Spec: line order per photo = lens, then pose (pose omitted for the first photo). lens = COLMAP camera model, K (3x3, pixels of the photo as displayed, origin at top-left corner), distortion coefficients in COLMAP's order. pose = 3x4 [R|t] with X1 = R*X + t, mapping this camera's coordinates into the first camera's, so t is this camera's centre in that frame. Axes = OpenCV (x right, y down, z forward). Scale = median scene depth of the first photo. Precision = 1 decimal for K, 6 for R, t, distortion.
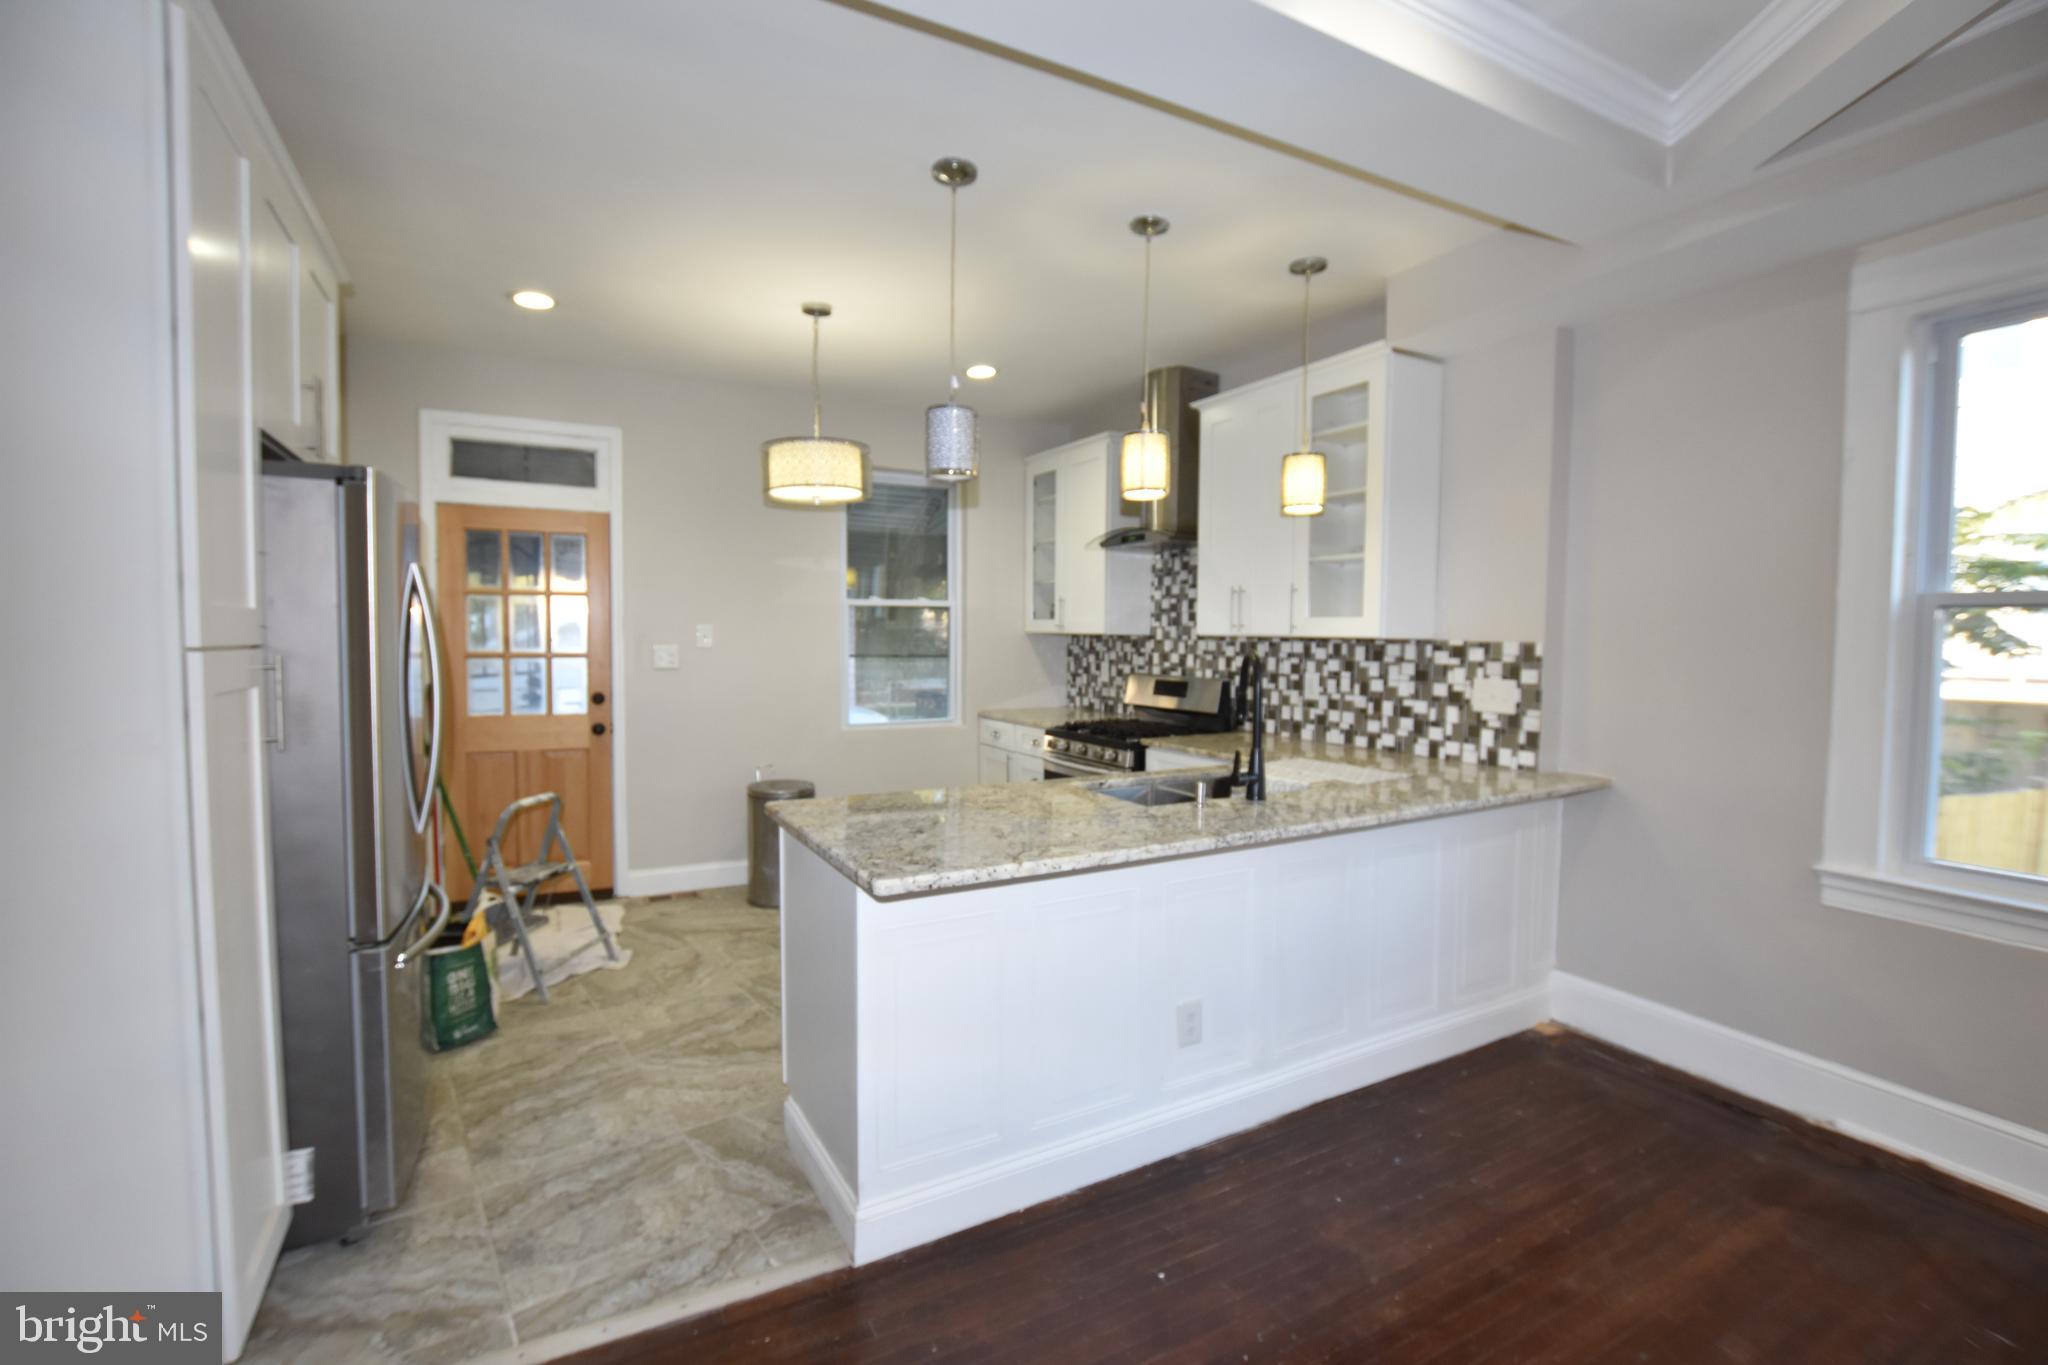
lens RADIAL K [[903.4, 0, 1025.9], [0, 903.4, 682.7], [0, 0, 1]] dist [-0.034592, 0.008532]
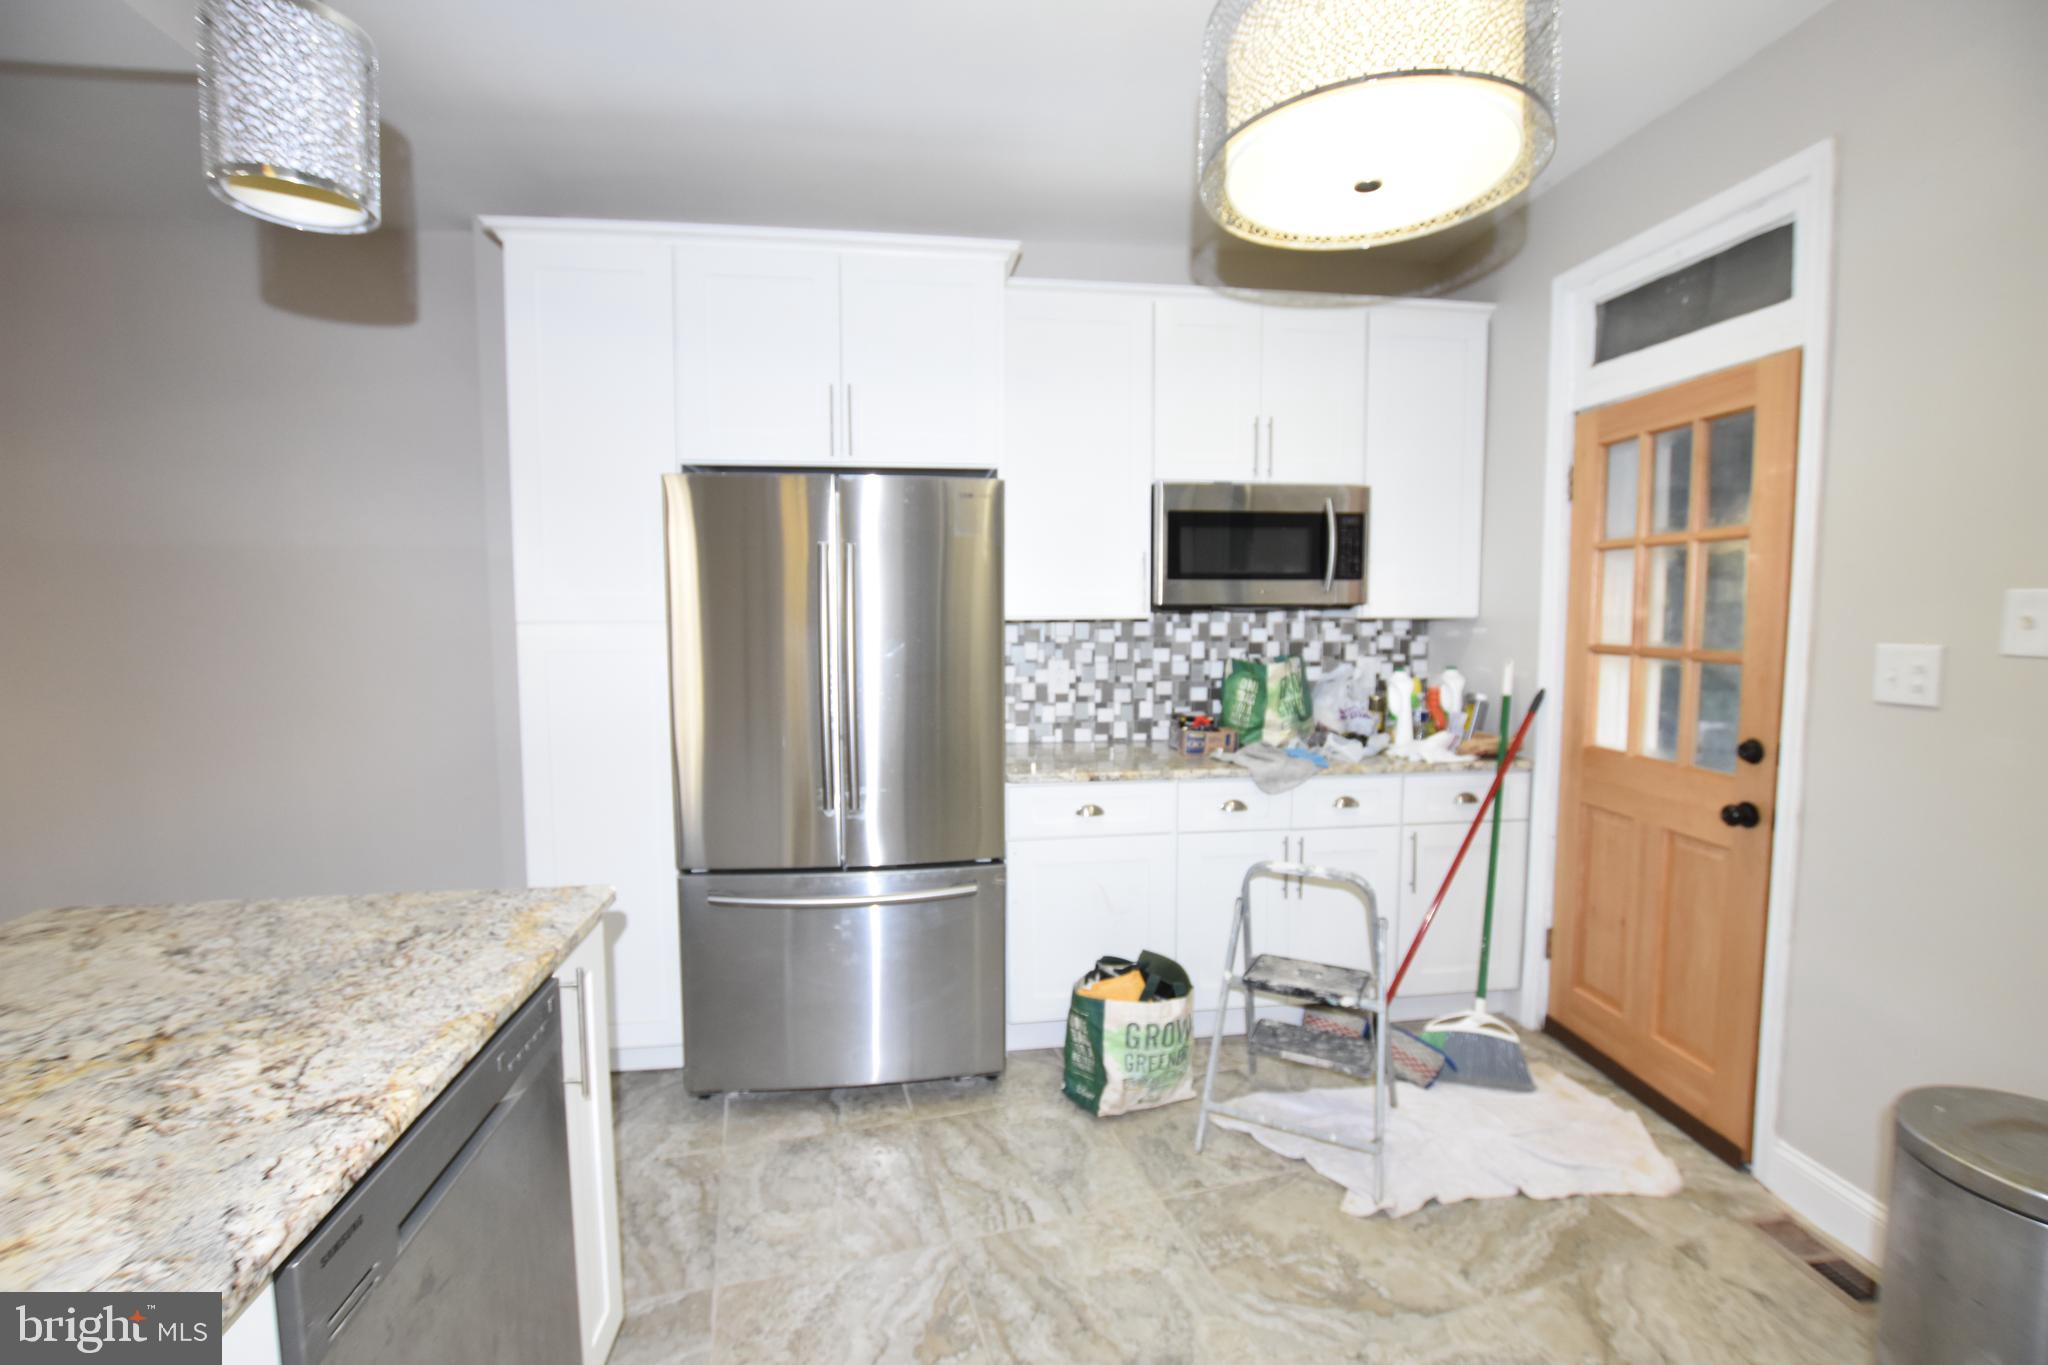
lens RADIAL K [[903.4, 0, 1017.6], [0, 903.4, 679.0], [0, 0, 1]] dist [-0.034592, 0.008532]
pose [[-0.360597, 0.069348, -0.930140, 0.130606], [-0.050330, 0.994333, 0.093646, -0.060549], [0.931363, 0.080582, -0.355063, 1.087000]]
